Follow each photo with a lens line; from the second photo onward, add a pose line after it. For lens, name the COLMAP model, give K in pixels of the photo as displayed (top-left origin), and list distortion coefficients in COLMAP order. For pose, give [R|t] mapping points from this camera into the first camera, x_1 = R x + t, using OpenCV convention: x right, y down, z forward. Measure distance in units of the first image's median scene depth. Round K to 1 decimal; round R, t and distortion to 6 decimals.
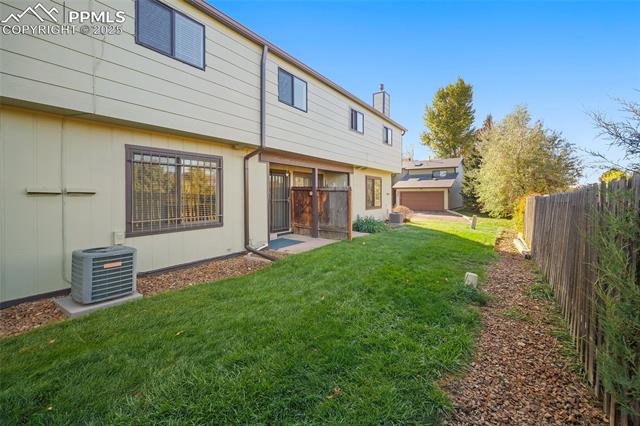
lens RADIAL K [[257.7, 0, 322.9], [0, 257.7, 199.9], [0, 0, 1]] dist [-0.002818, -0.000257]
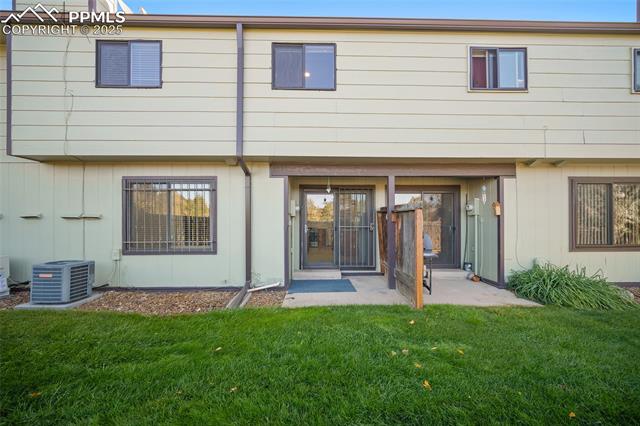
lens RADIAL K [[260.3, 0, 320.0], [0, 260.3, 223.0], [0, 0, 1]] dist [-0.001756, -0.000095]
pose [[0.608068, 0.007000, -0.793854, 0.545976], [-0.015114, 0.999882, -0.002760, -0.007971], [0.793741, 0.013677, 0.608102, 0.733900]]
